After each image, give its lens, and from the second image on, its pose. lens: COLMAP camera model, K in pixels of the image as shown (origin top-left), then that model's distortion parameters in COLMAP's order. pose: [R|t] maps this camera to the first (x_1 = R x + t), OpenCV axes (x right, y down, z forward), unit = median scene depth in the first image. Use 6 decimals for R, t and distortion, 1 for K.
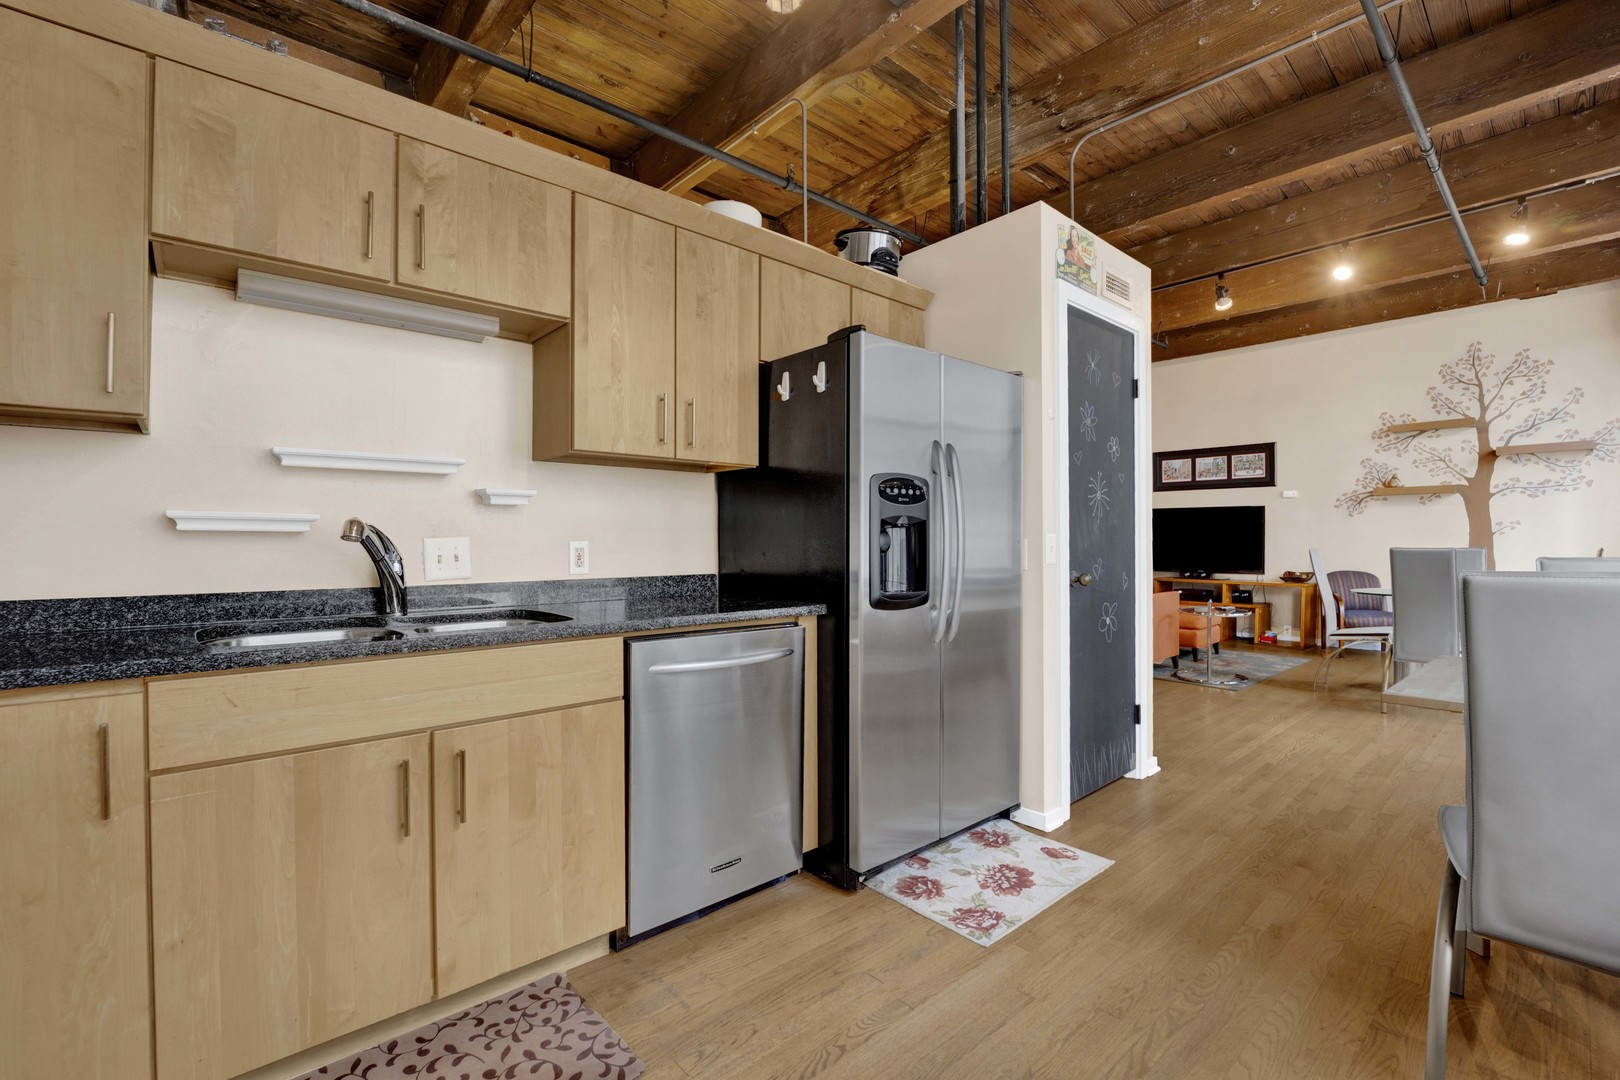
lens RADIAL K [[712.9, 0, 814.0], [0, 712.9, 537.3], [0, 0, 1]] dist [-0.016498, 0.000115]
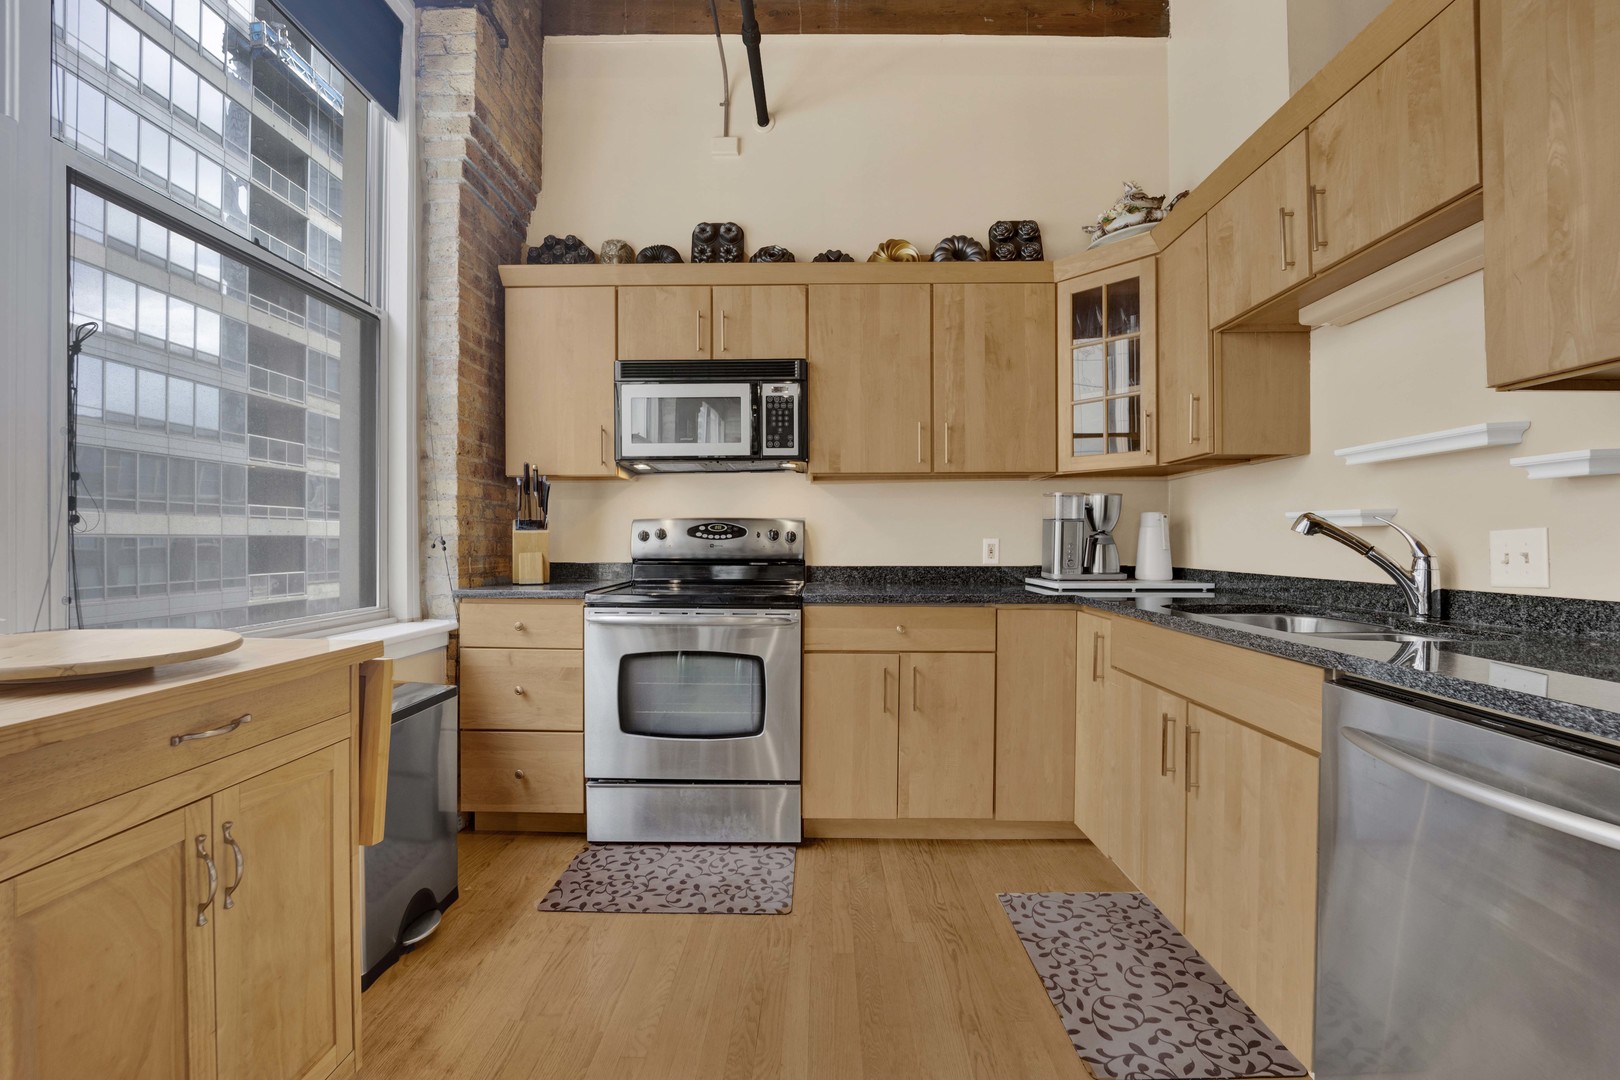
lens RADIAL K [[712.9, 0, 814.0], [0, 712.9, 537.3], [0, 0, 1]] dist [-0.016498, 0.000115]
pose [[-0.672402, -0.000361, -0.740186, 0.497721], [0.006120, 0.999963, -0.006047, 0.009416], [0.740161, -0.008596, -0.672375, 0.928173]]
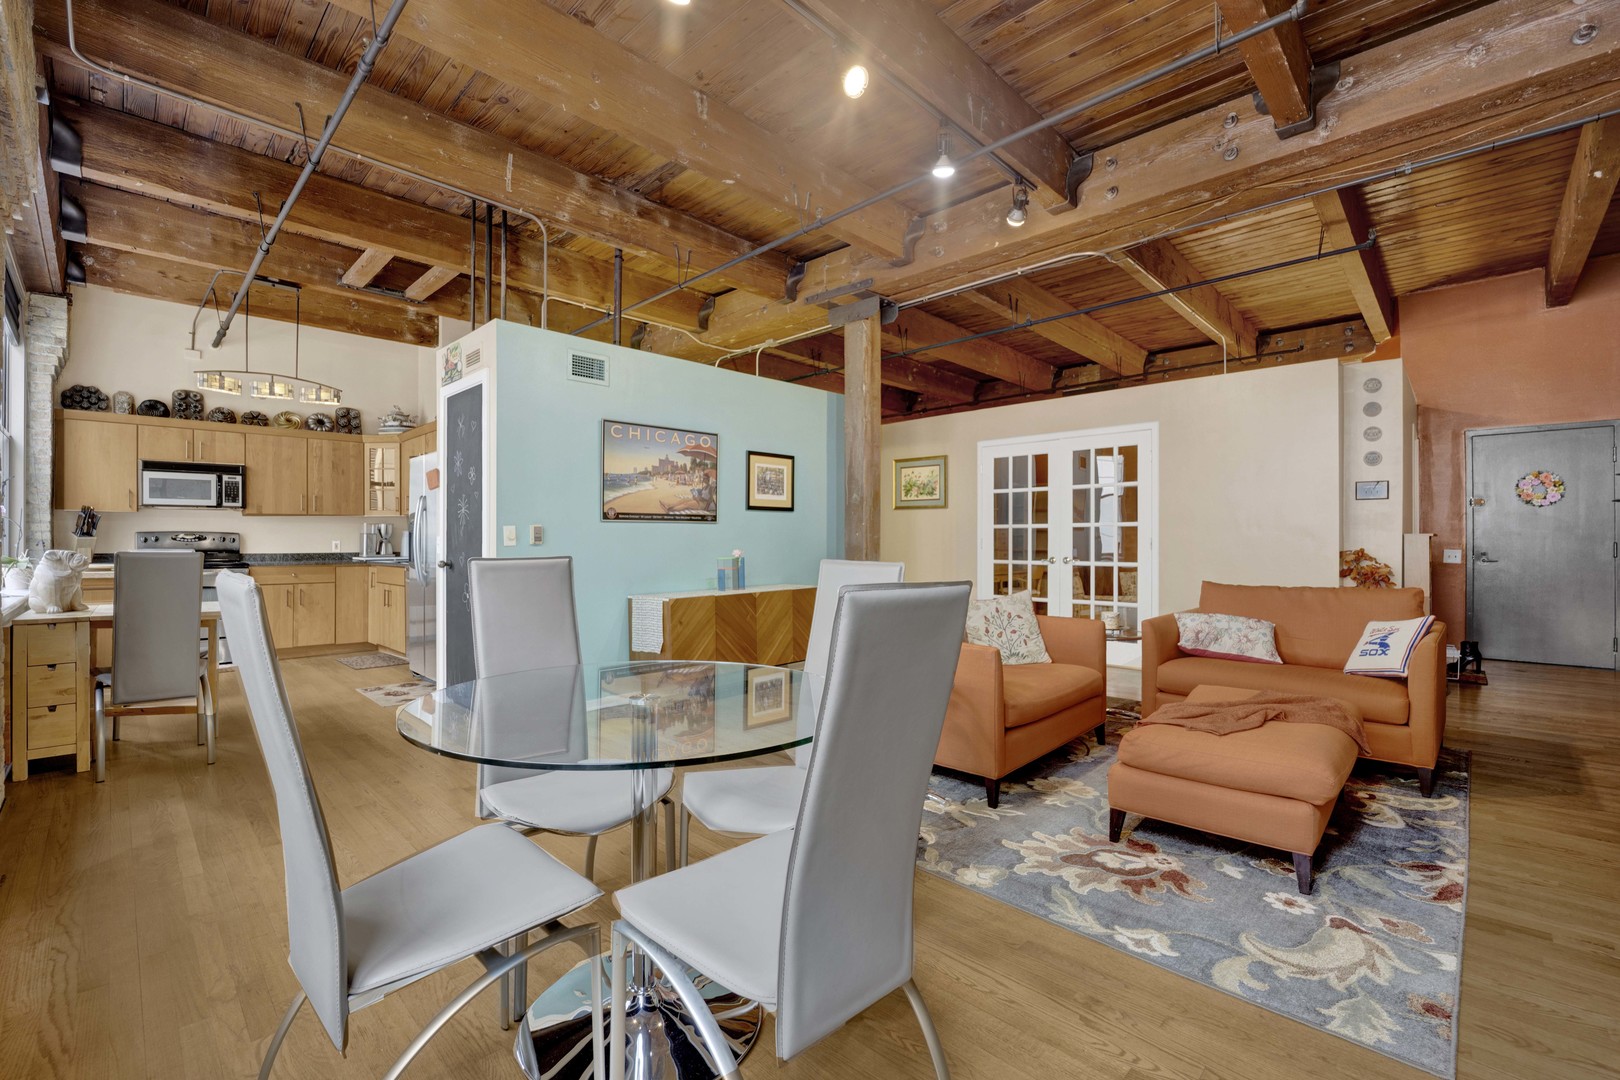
lens RADIAL K [[692.8, 0, 801.6], [0, 692.8, 543.4], [0, 0, 1]] dist [-0.031247, 0.000312]
pose [[0.068034, 0.008058, -0.997650, 2.635012], [0.006256, 0.999944, 0.008503, 0.004097], [0.997663, -0.006820, 0.067980, 2.244685]]
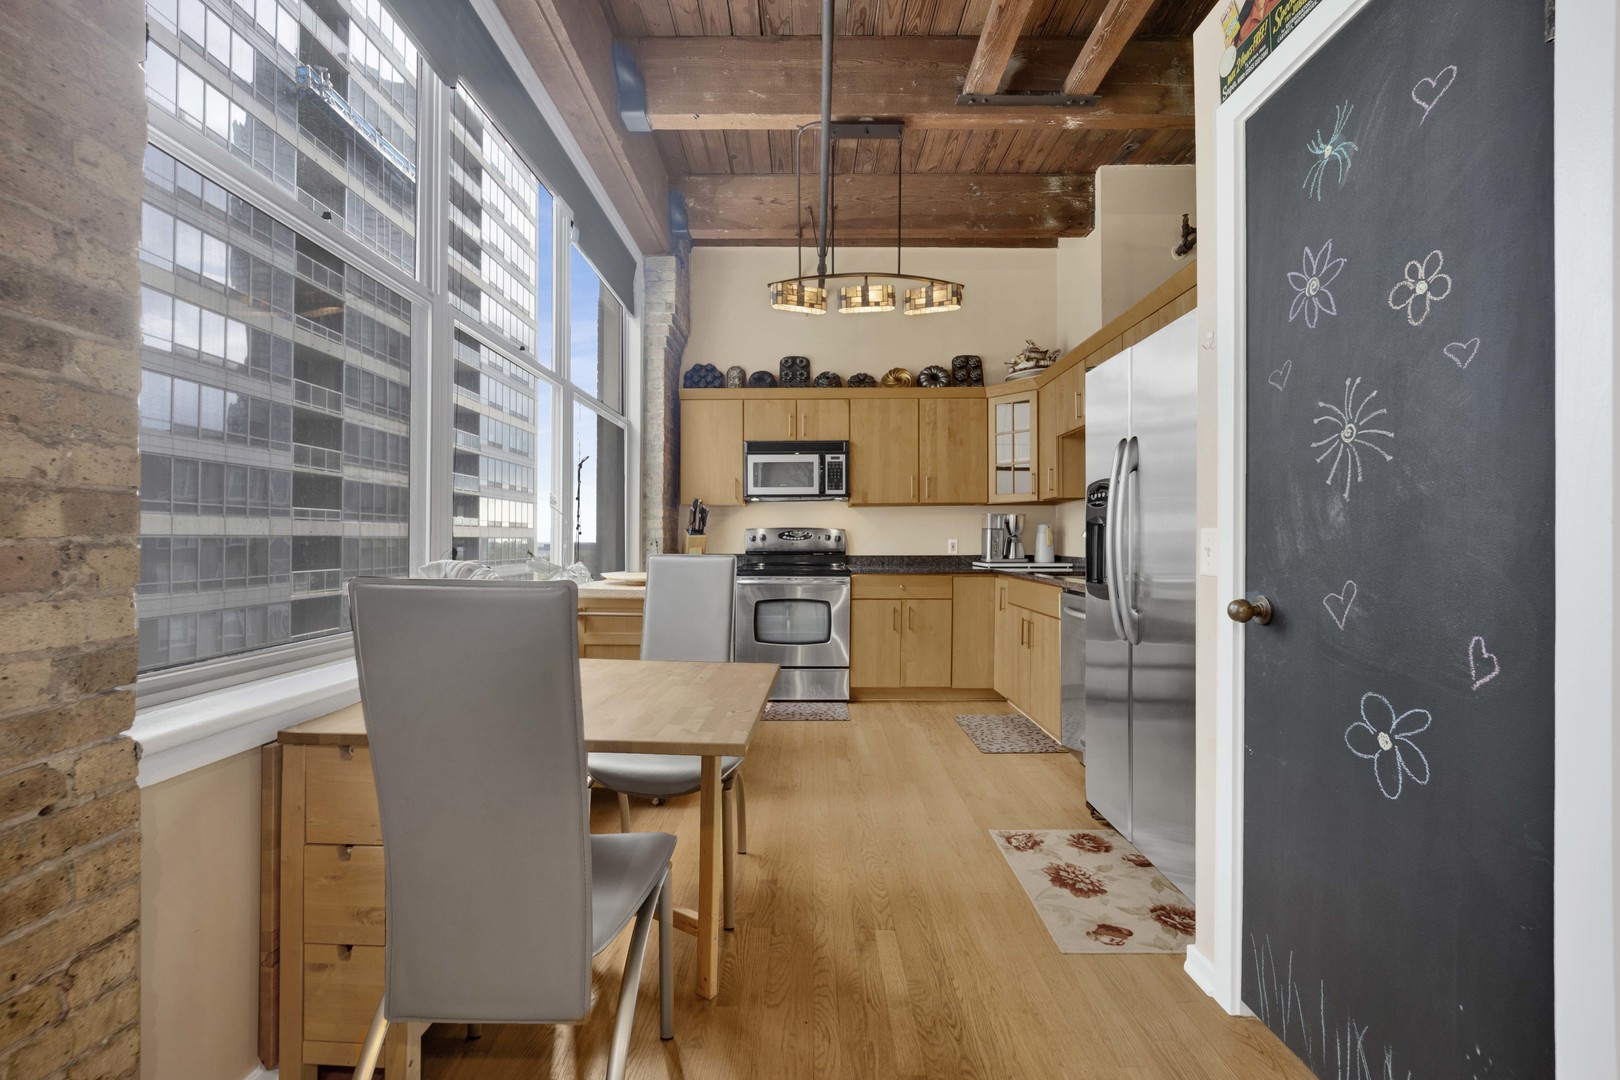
lens RADIAL K [[670.3, 0, 810.0], [0, 670.3, 540.0], [0, 0, 1]] dist [0.000939, -0.000007]
pose [[-0.669344, 0.004660, -0.742938, 1.282104], [0.007573, 0.999971, -0.000551, 0.005272], [0.742914, -0.005995, -0.669360, 1.432545]]
